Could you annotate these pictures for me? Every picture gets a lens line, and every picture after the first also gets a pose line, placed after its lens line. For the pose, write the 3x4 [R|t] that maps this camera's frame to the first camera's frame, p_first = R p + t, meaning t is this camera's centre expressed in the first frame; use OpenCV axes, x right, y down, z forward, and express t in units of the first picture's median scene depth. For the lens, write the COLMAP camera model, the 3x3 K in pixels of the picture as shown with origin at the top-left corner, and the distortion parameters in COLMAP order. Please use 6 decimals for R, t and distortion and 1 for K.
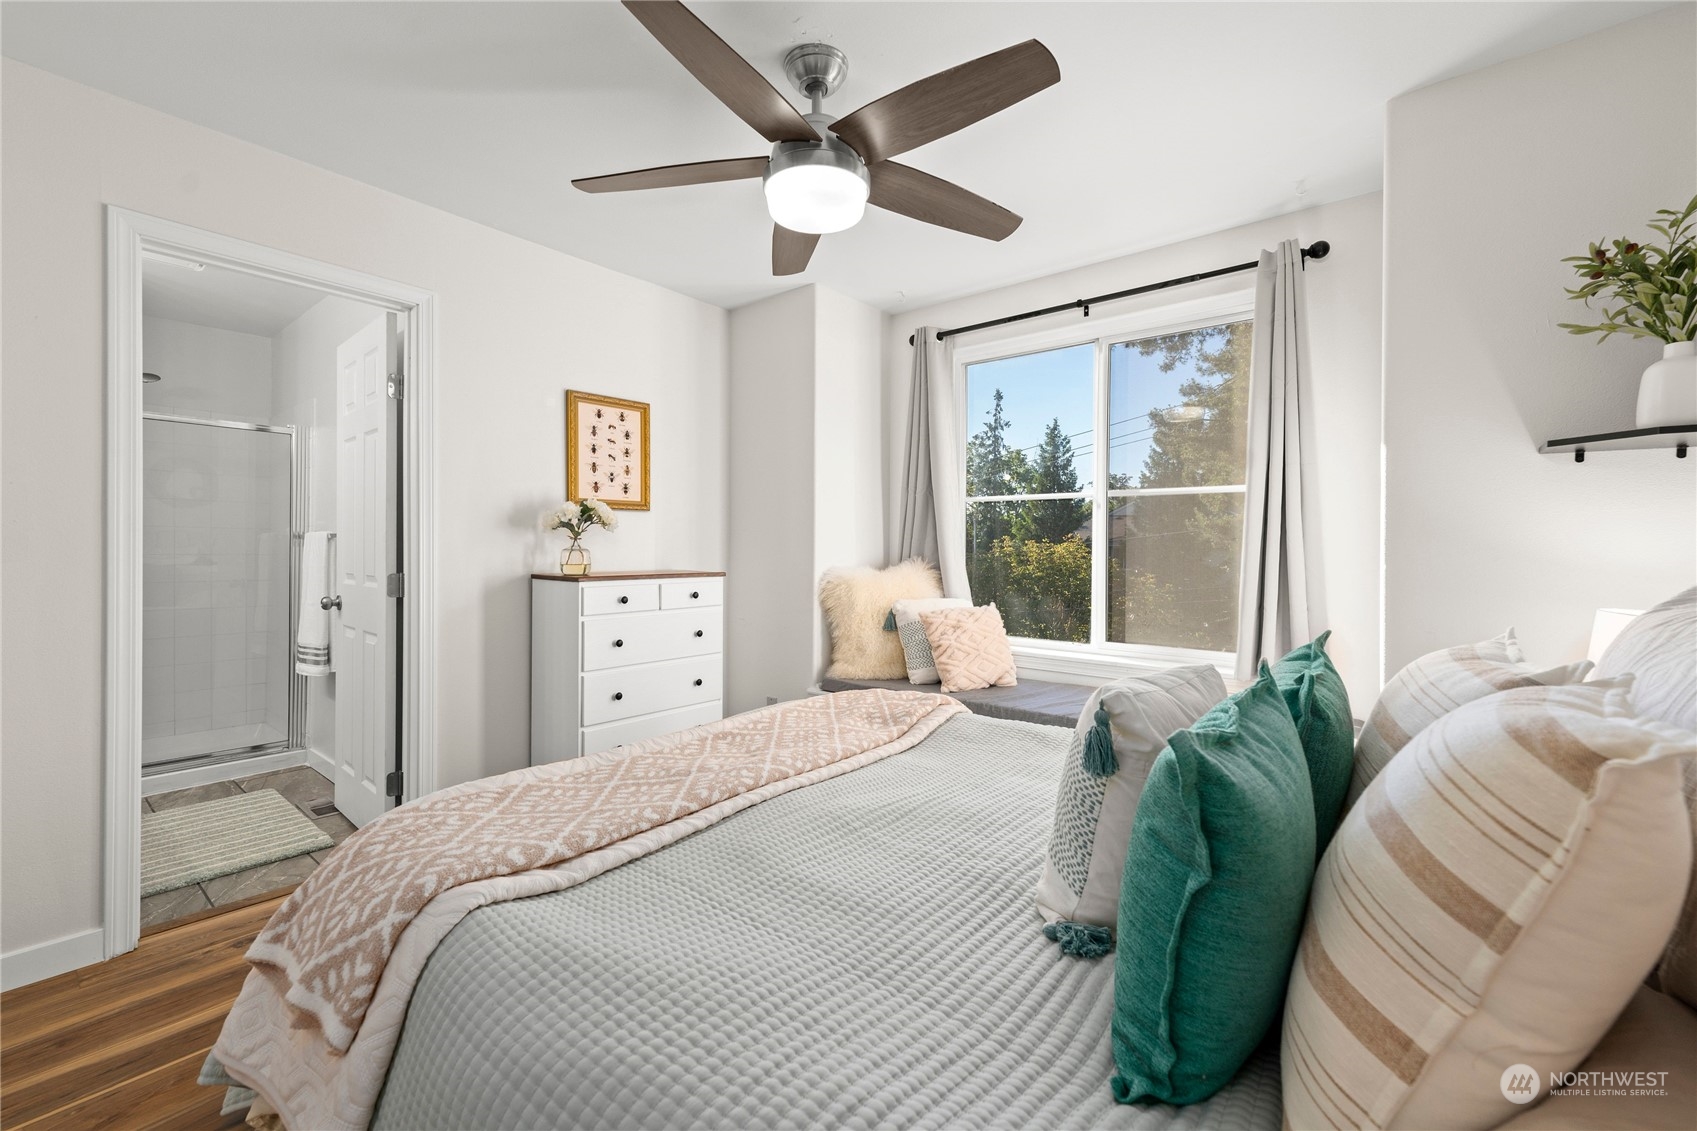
lens RADIAL K [[698.7, 0, 844.8], [0, 698.7, 561.8], [0, 0, 1]] dist [0.005960, 0.000304]
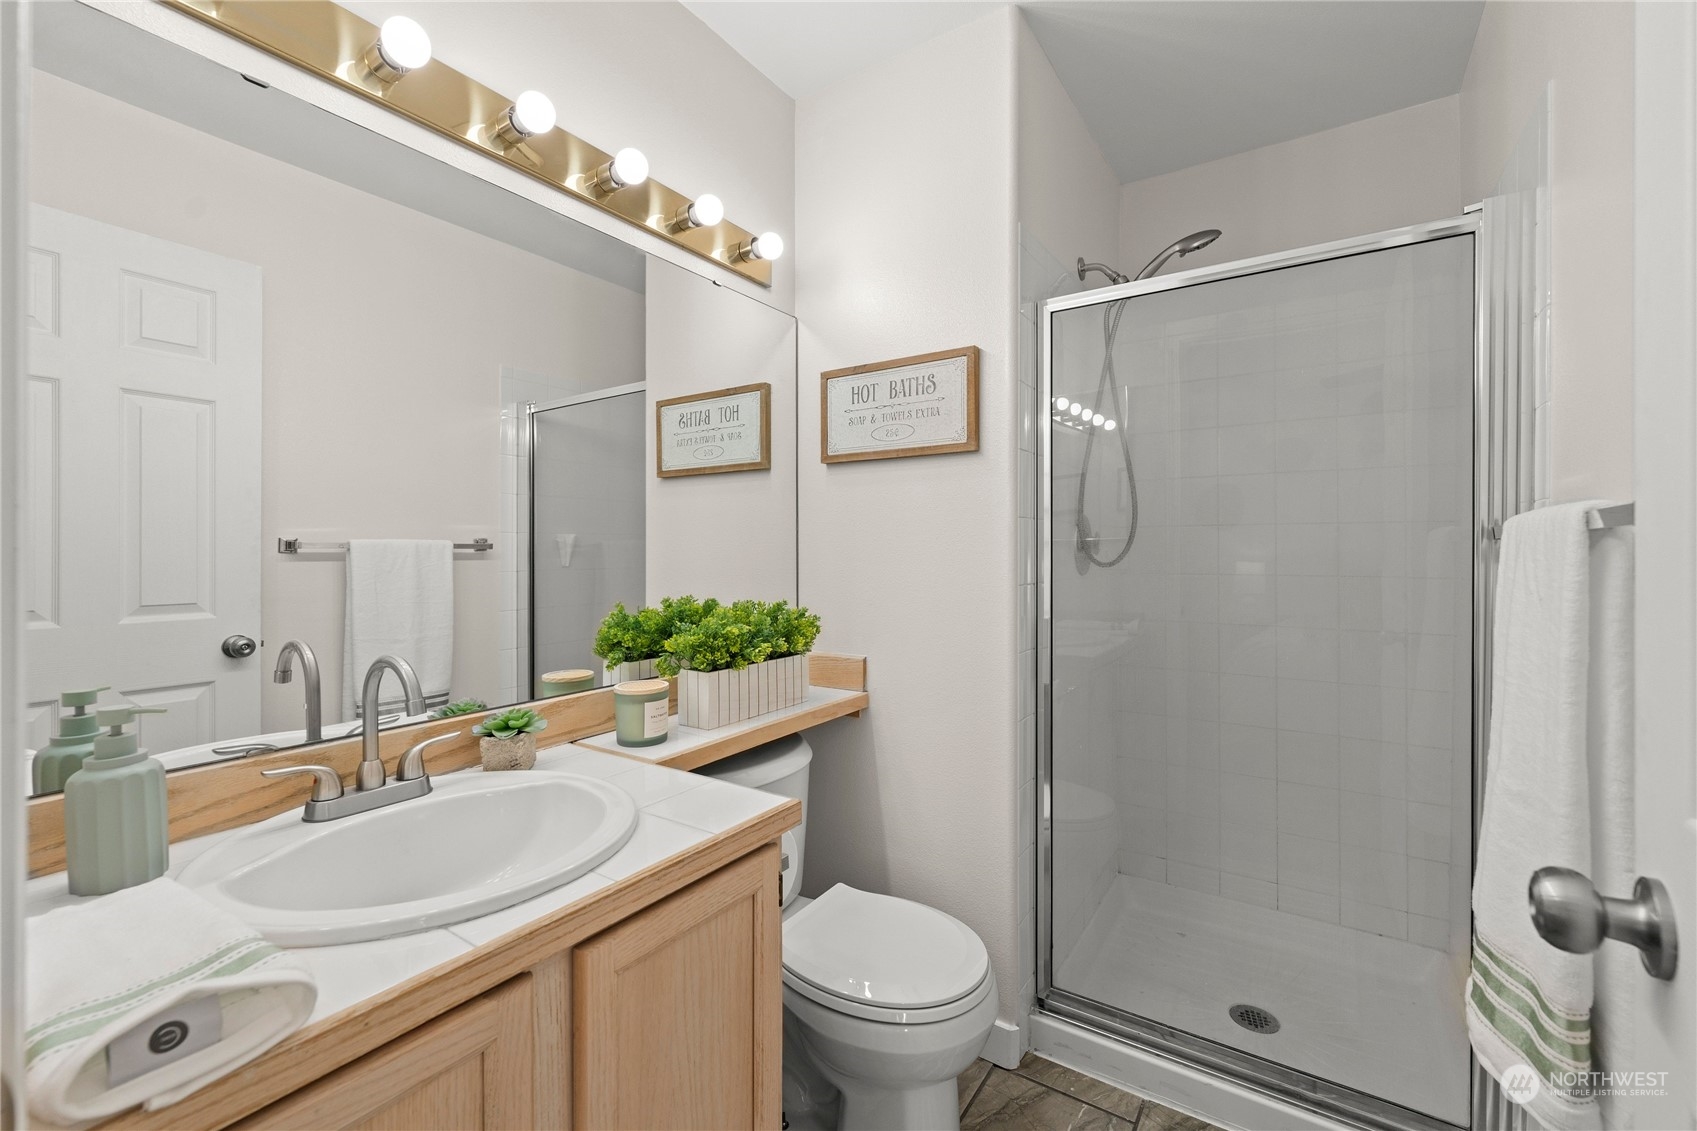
lens RADIAL K [[698.7, 0, 844.8], [0, 698.7, 561.8], [0, 0, 1]] dist [0.005960, 0.000304]
pose [[0.098236, -0.001981, -0.995161, -0.537393], [-0.004577, 0.999987, -0.002442, -0.022888], [0.995153, 0.004795, 0.098226, 0.741052]]
